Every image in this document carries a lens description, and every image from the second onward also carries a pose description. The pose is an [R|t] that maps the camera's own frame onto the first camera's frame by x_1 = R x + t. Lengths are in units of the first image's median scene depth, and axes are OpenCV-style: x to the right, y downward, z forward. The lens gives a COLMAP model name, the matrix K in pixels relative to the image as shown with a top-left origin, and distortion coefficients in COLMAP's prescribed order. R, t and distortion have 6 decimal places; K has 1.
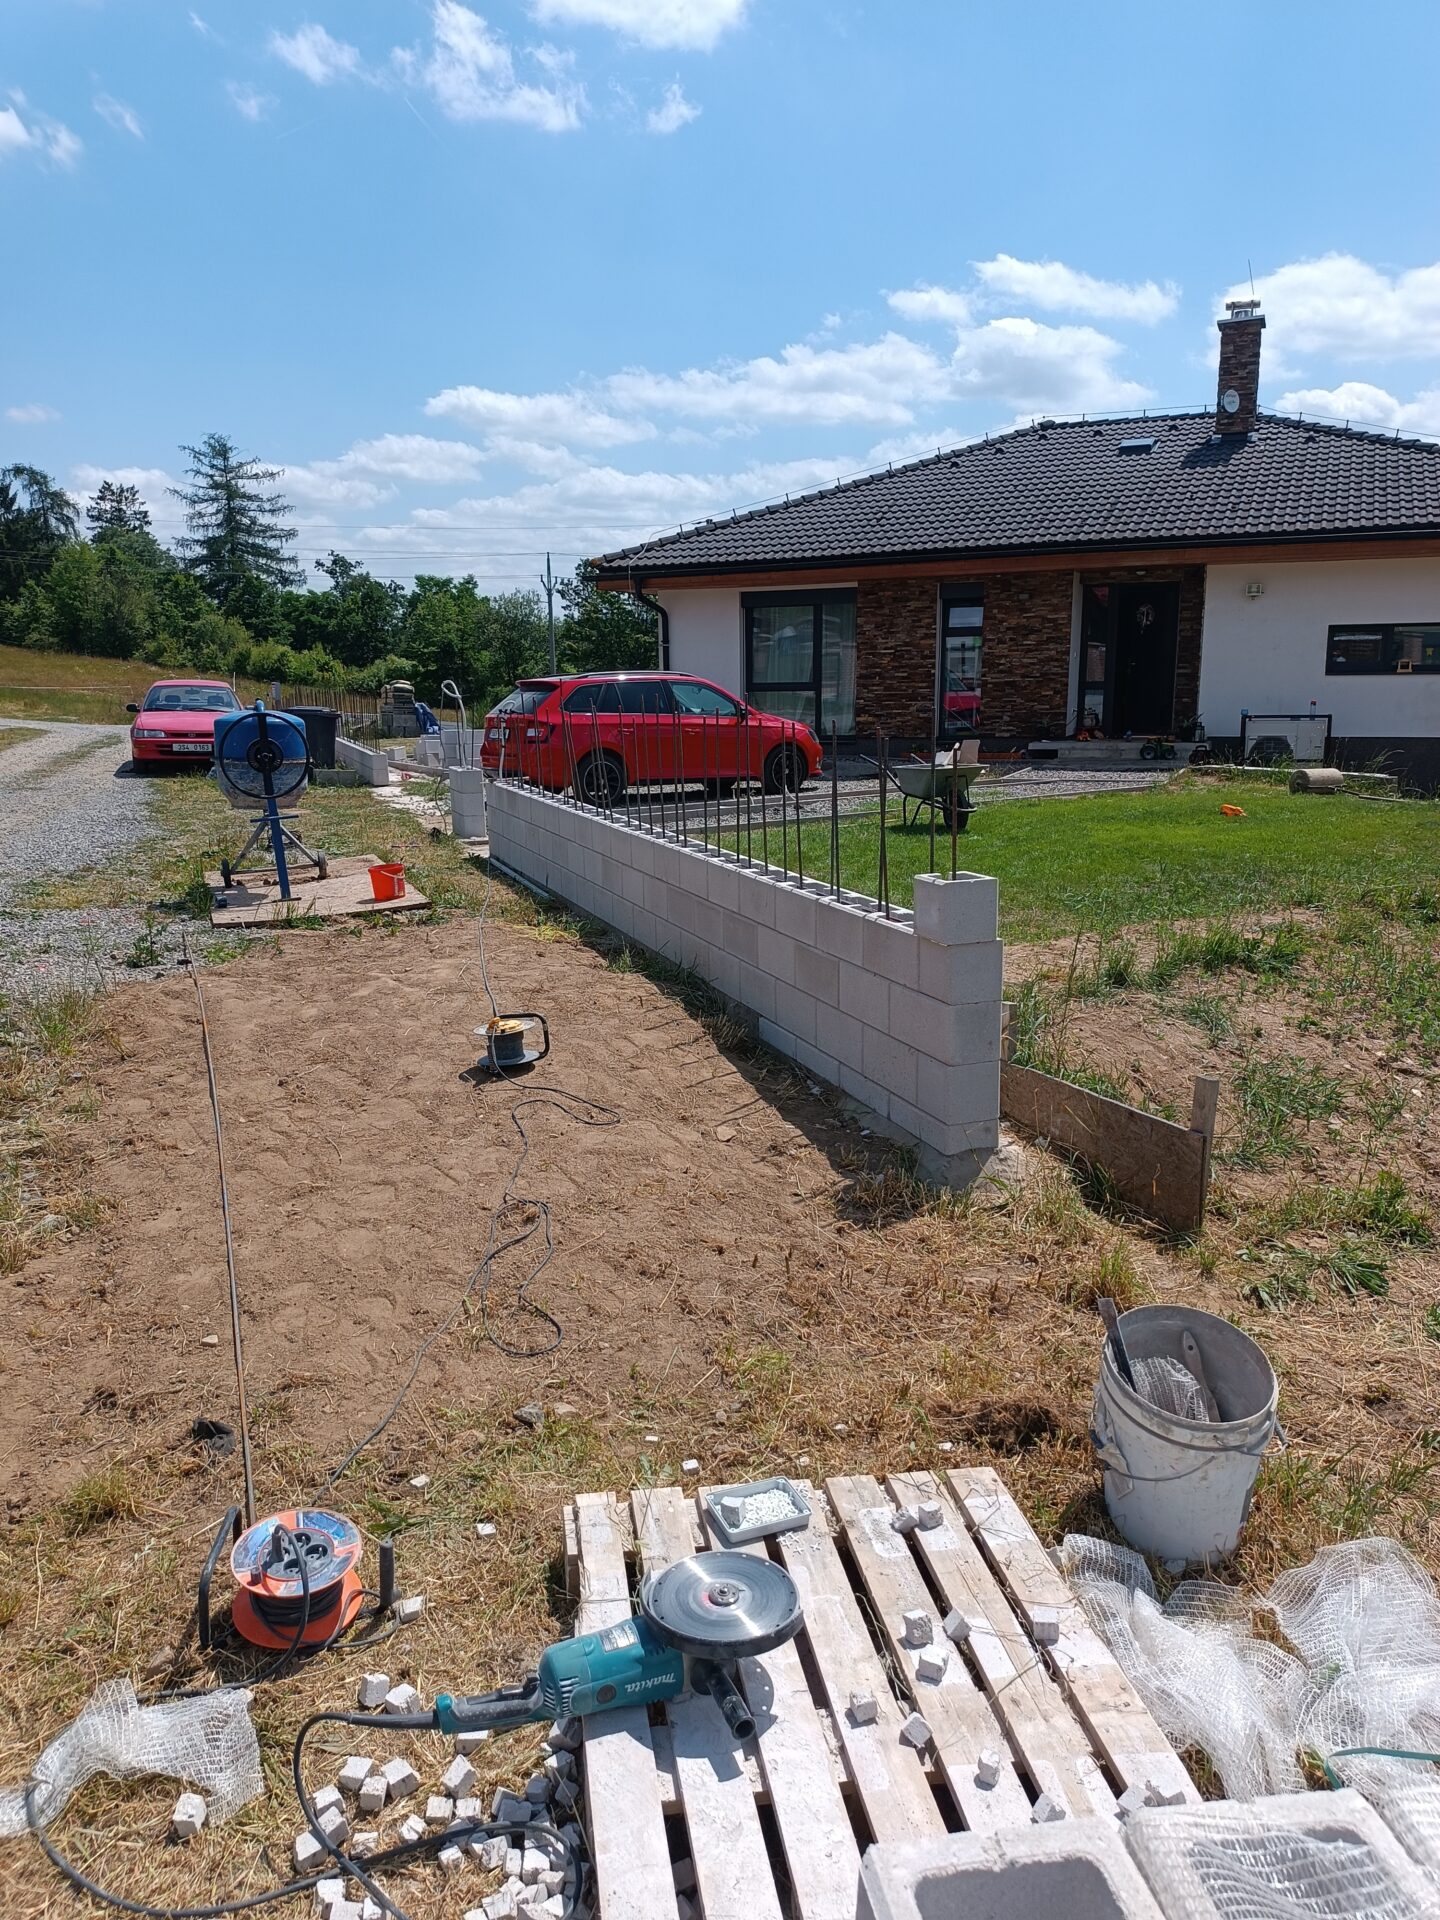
lens RADIAL K [[1375.6, 0, 712.1], [0, 1375.6, 957.0], [0, 0, 1]] dist [0.007749, -0.009466]
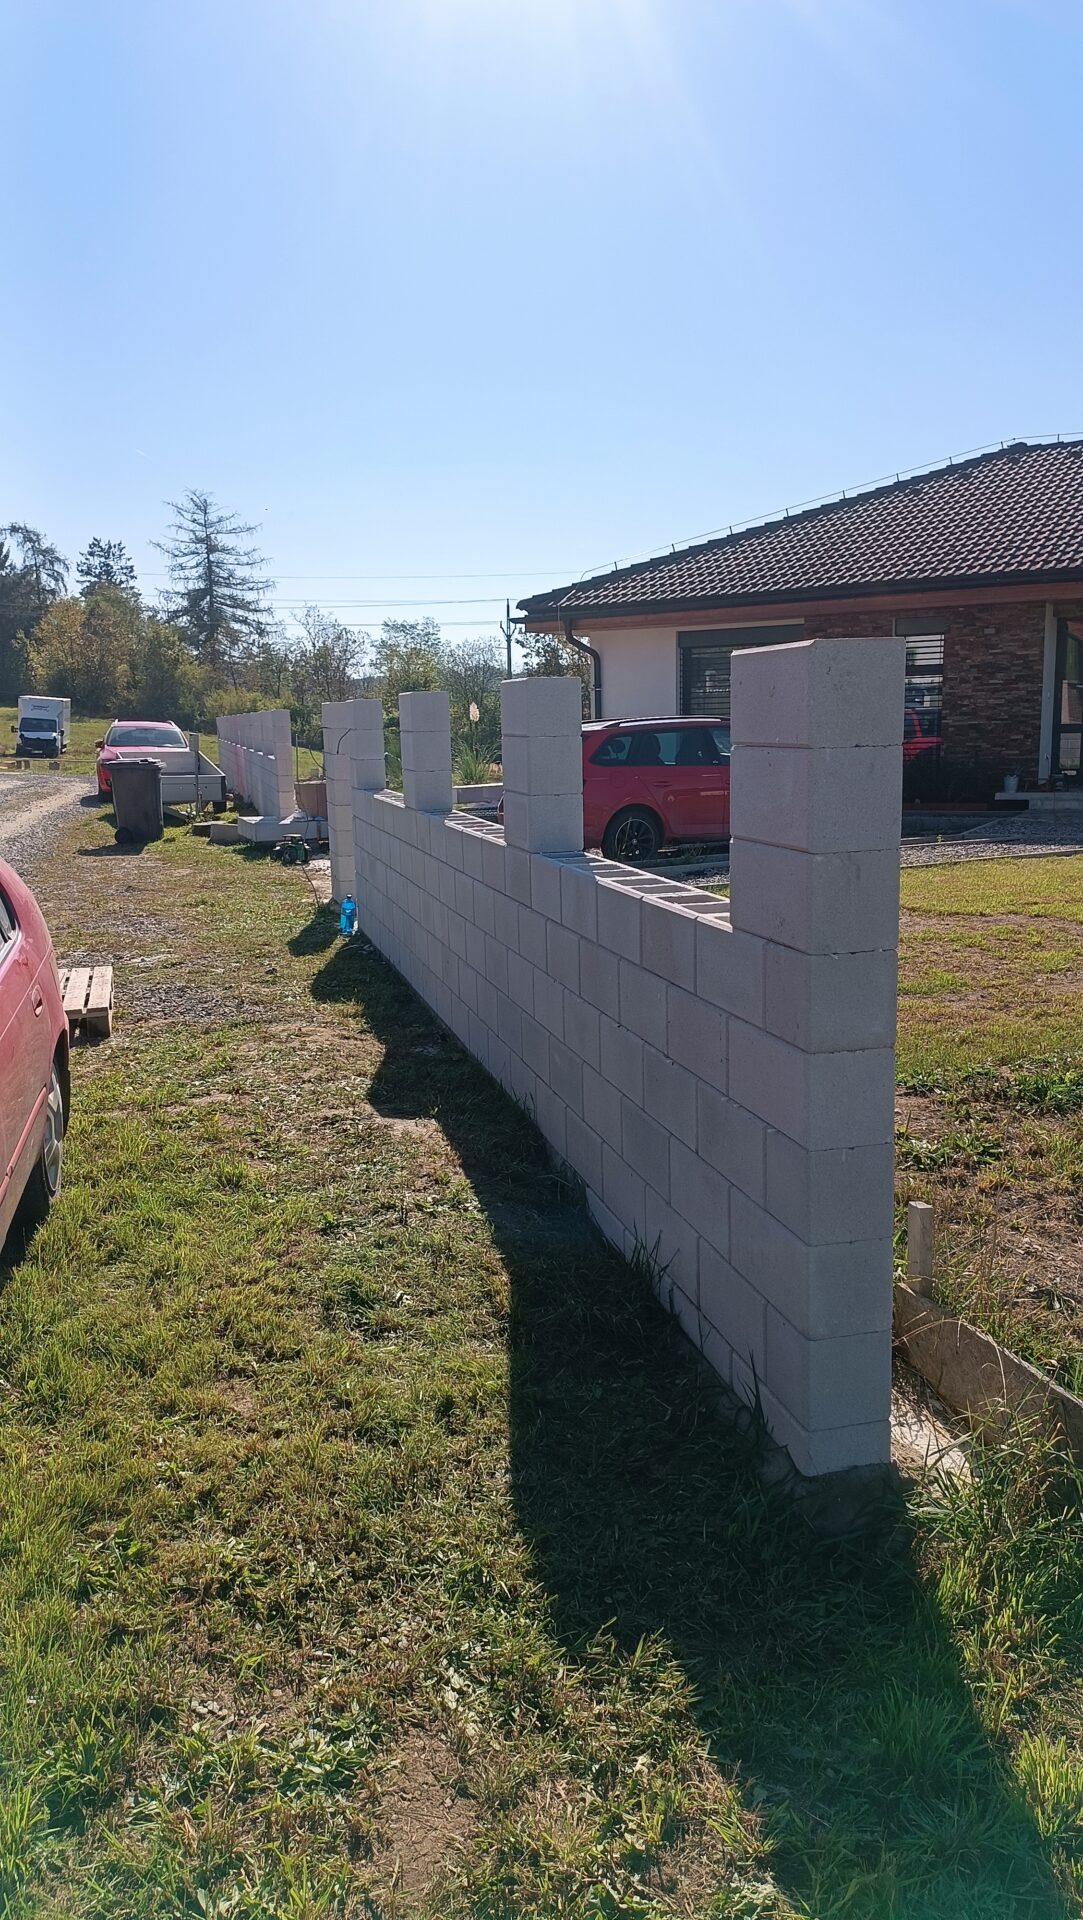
lens RADIAL K [[1354.2, 0, 543.5], [0, 1354.2, 966.8], [0, 0, 1]] dist [0.074942, -0.121768]
pose [[0.995058, 0.010517, -0.098737, 0.022159], [-0.012740, 0.999679, -0.021904, -0.015364], [0.098475, 0.023054, 0.994872, 0.071714]]
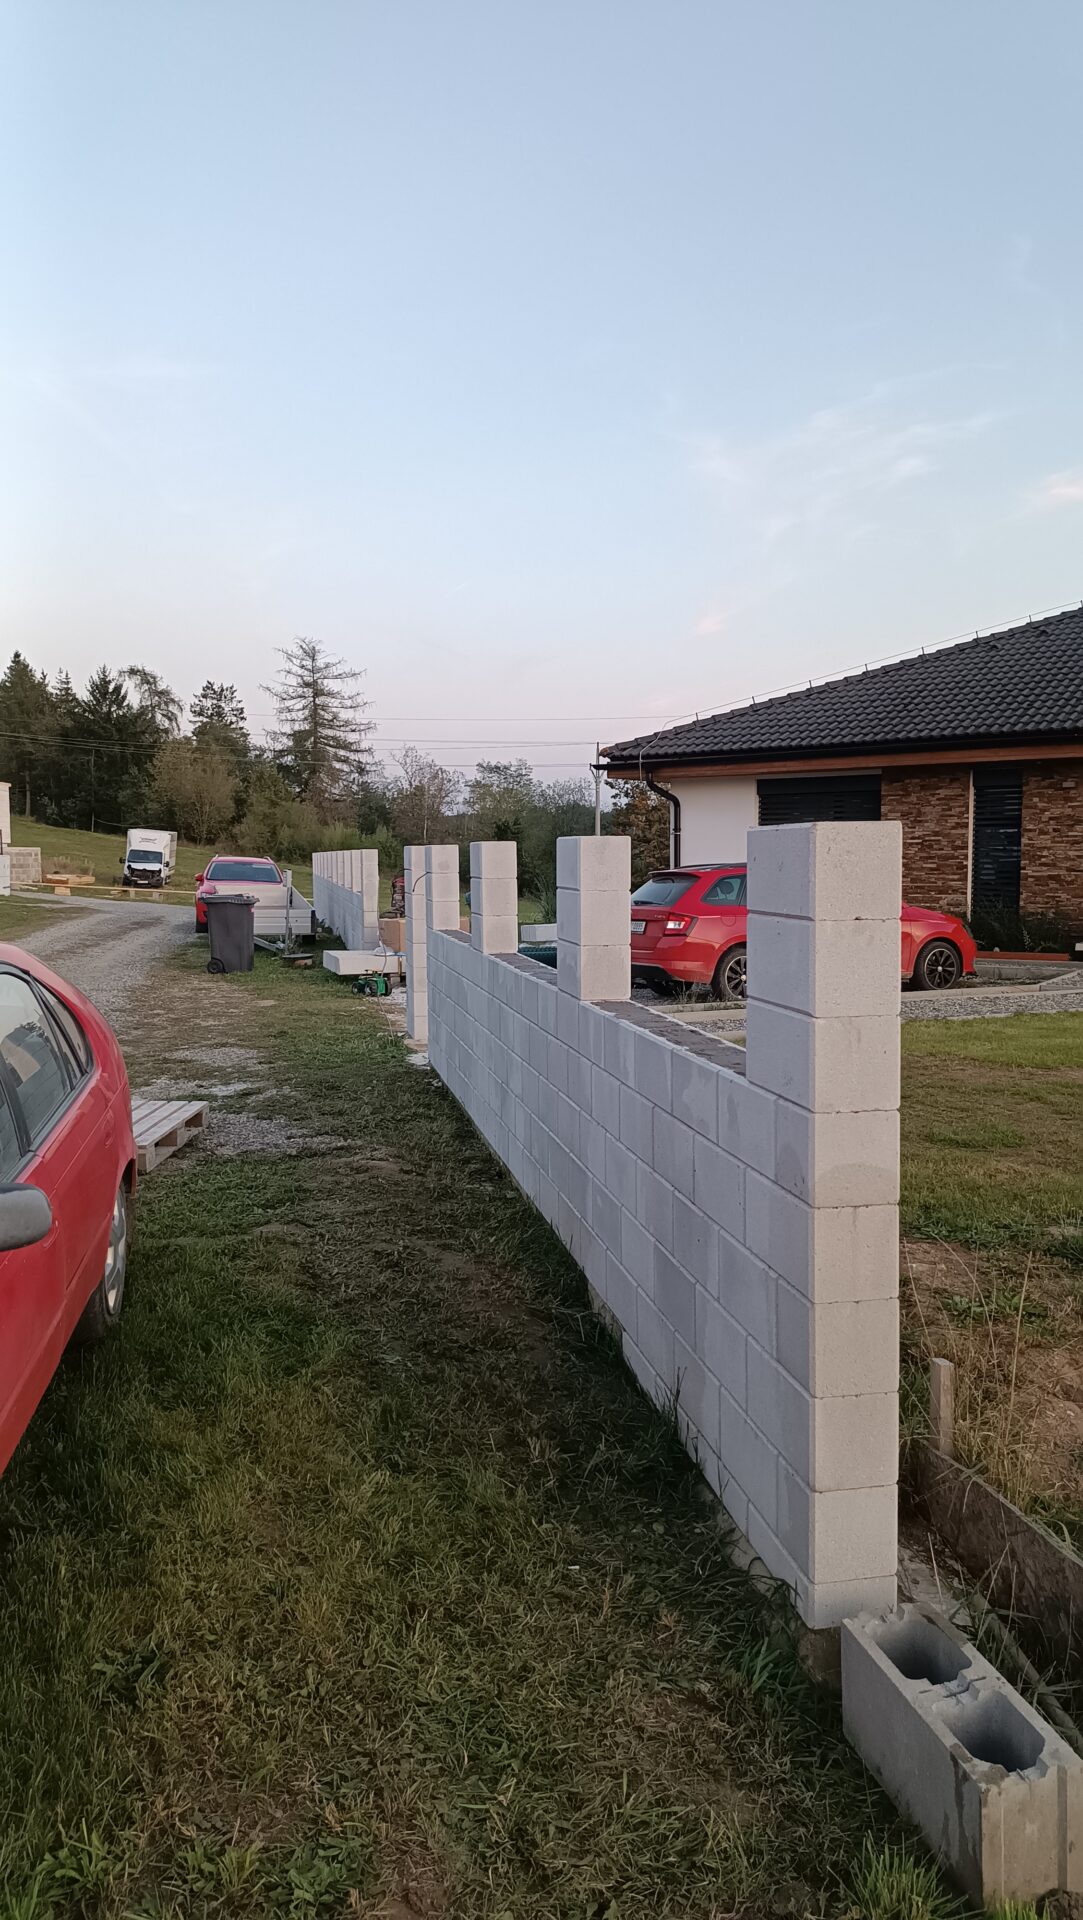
lens RADIAL K [[1354.2, 0, 544.1], [0, 1354.2, 969.1], [0, 0, 1]] dist [0.074942, -0.121768]
pose [[0.986384, 0.023253, -0.162808, 0.029240], [-0.042768, 0.992163, -0.117405, -0.016631], [0.158802, 0.122770, 0.979648, 0.063547]]
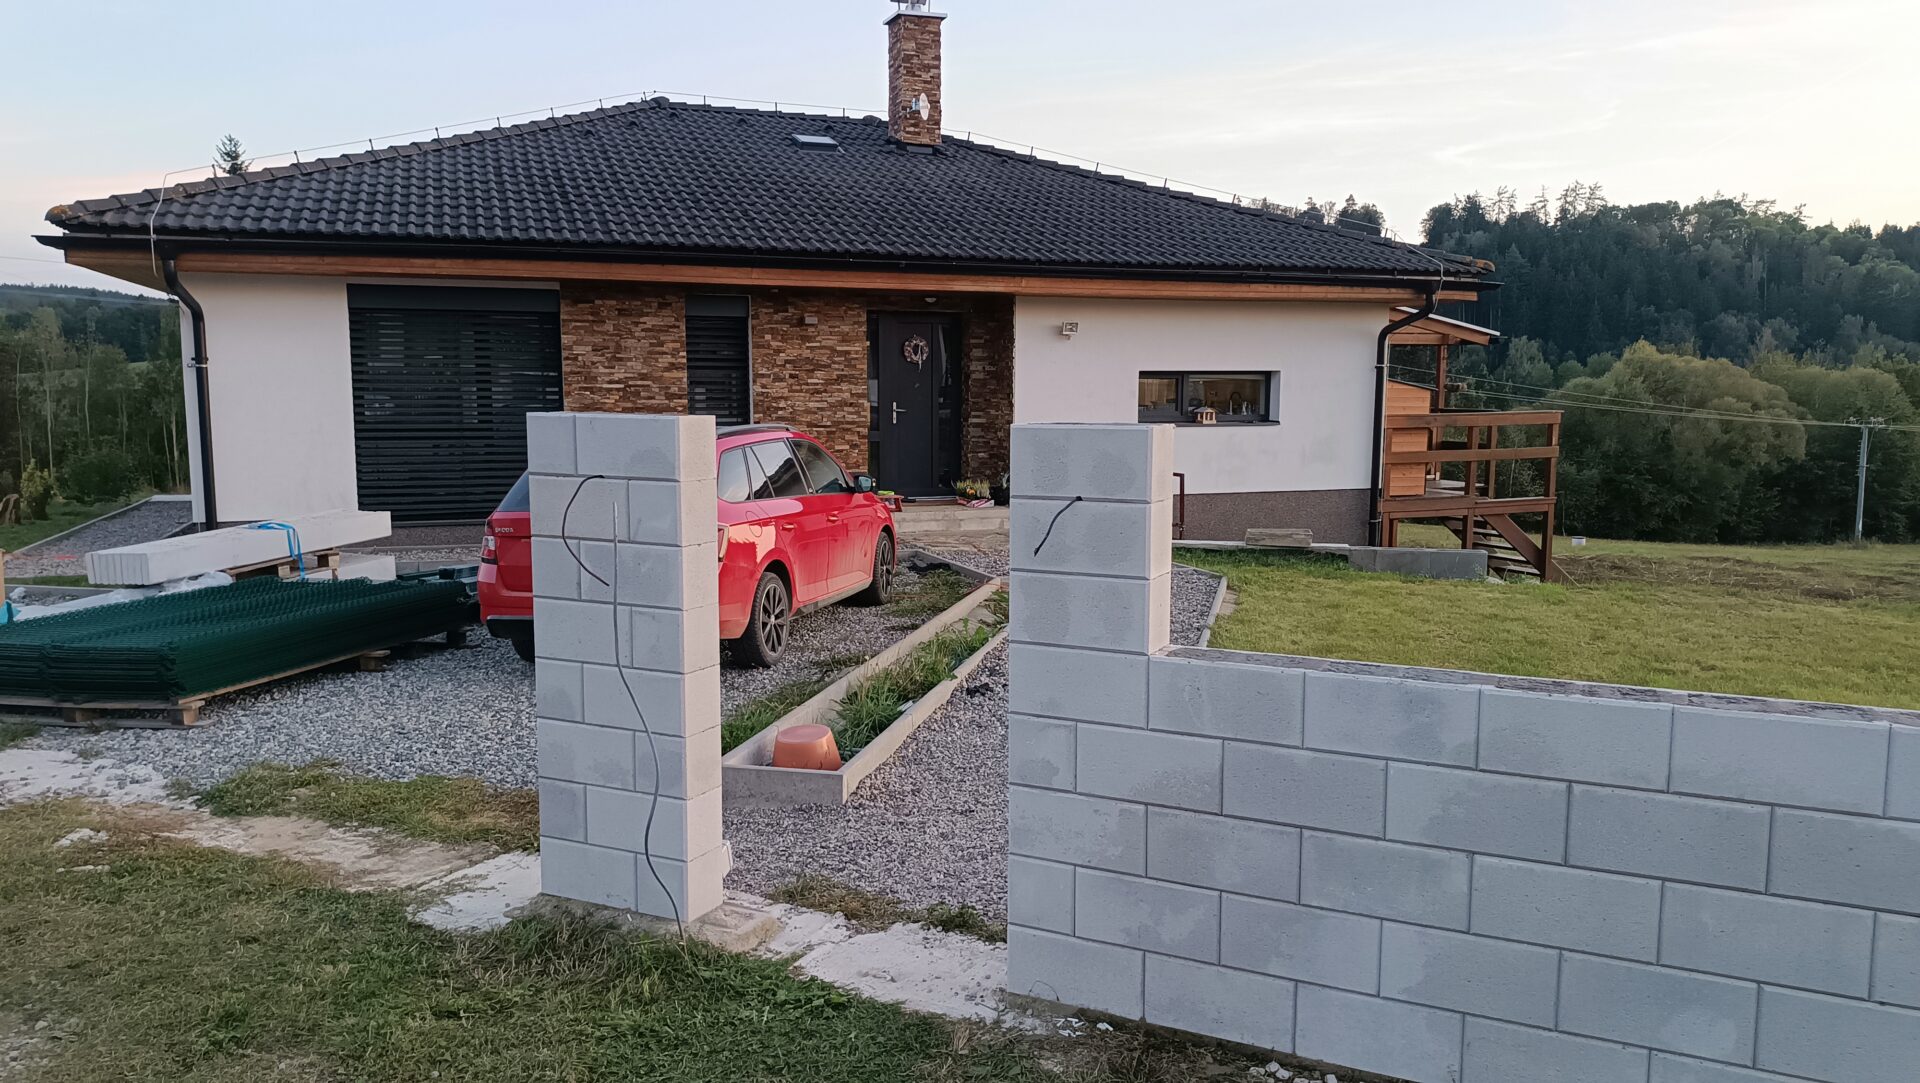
lens RADIAL K [[1354.2, 0, 948.1], [0, 1354.2, 544.7], [0, 0, 1]] dist [0.074942, -0.121768]
pose [[0.720948, -0.063354, 0.690087, -0.197346], [0.129666, 0.990557, -0.044526, -0.085425], [-0.680750, 0.121582, 0.722355, 0.374093]]
